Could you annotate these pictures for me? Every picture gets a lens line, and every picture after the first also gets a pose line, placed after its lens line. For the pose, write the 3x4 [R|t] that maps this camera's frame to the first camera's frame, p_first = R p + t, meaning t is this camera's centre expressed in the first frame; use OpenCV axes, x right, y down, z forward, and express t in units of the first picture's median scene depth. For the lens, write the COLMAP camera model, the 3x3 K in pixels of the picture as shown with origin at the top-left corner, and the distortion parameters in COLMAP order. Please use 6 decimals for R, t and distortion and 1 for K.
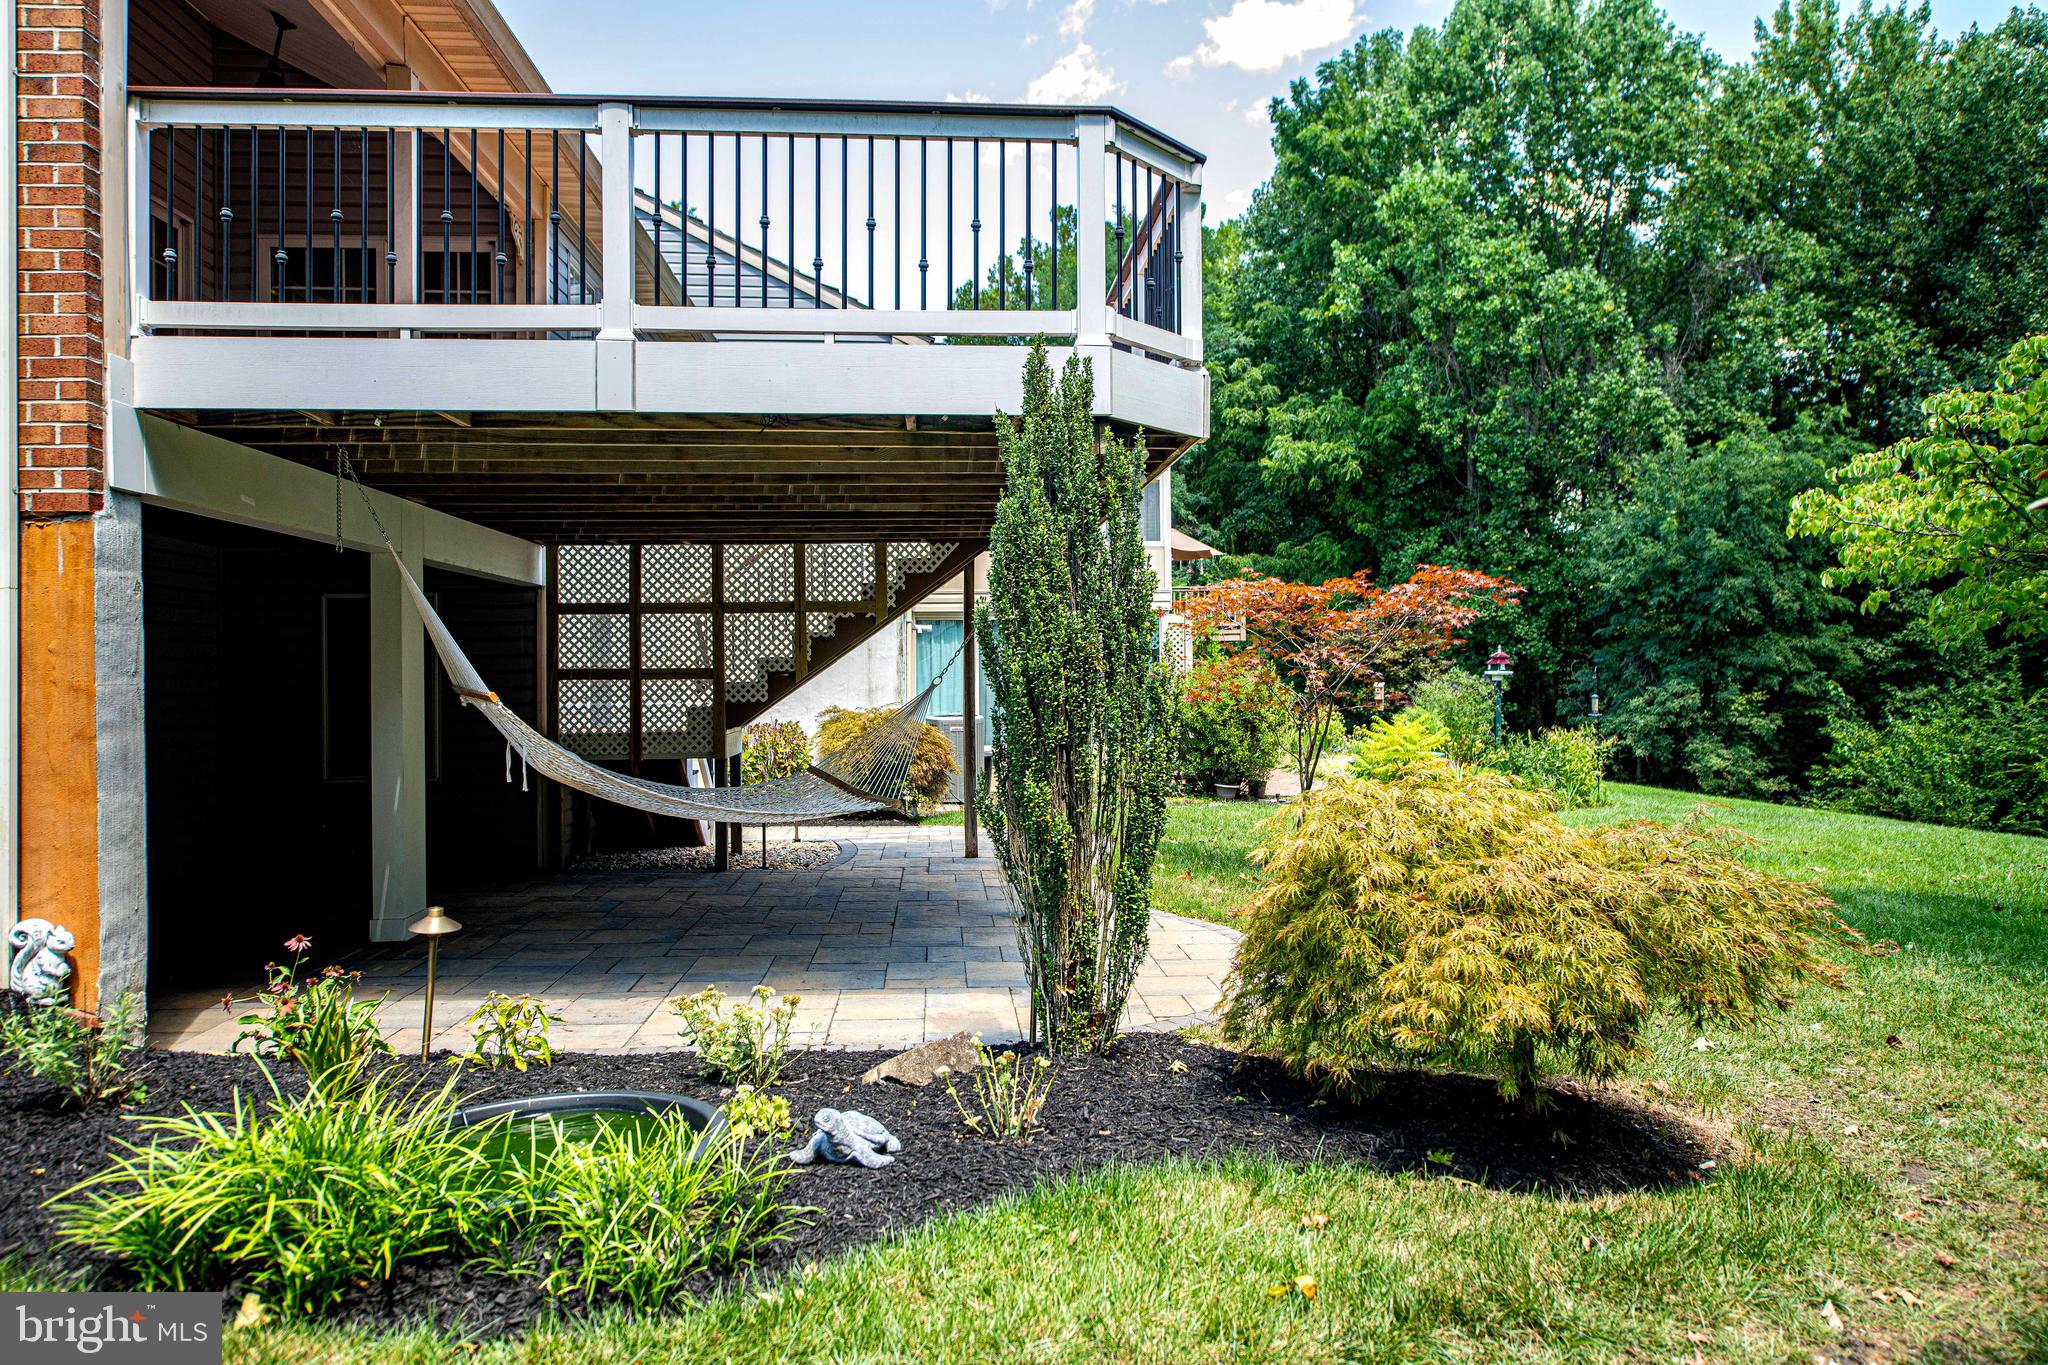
lens RADIAL K [[1344.9, 0, 1020.1], [0, 1344.9, 676.3], [0, 0, 1]] dist [0.005022, 0.000507]
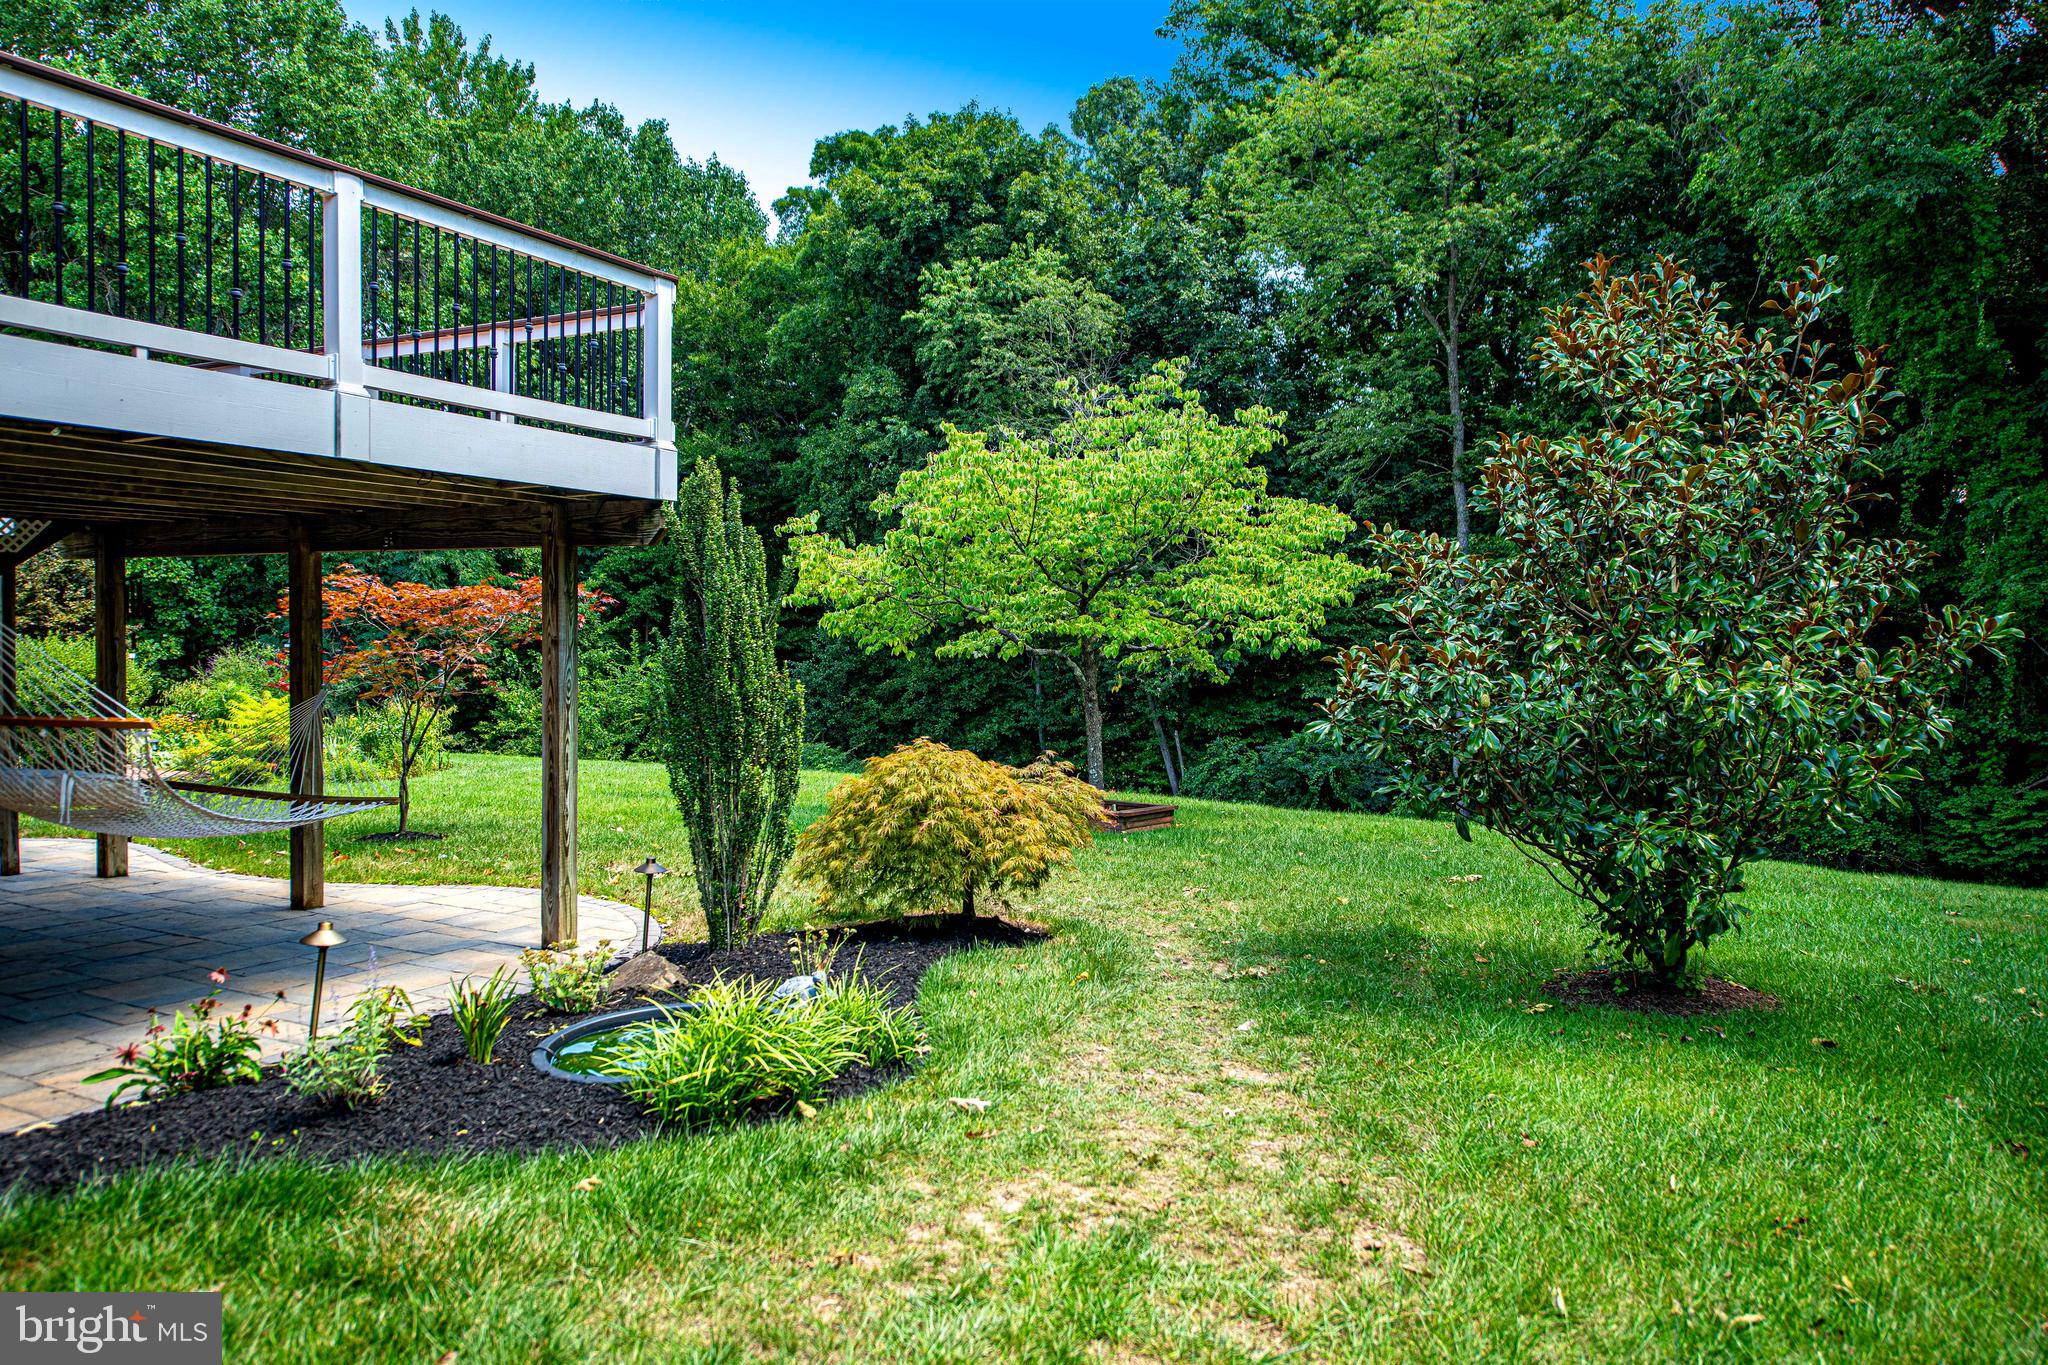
lens RADIAL K [[1344.9, 0, 1024.9], [0, 1344.9, 684.4], [0, 0, 1]] dist [0.005022, 0.000507]
pose [[0.542120, -0.020600, 0.840048, -0.123371], [-0.011217, 0.999433, 0.031748, -0.007213], [-0.840226, -0.026634, 0.541582, -0.008178]]
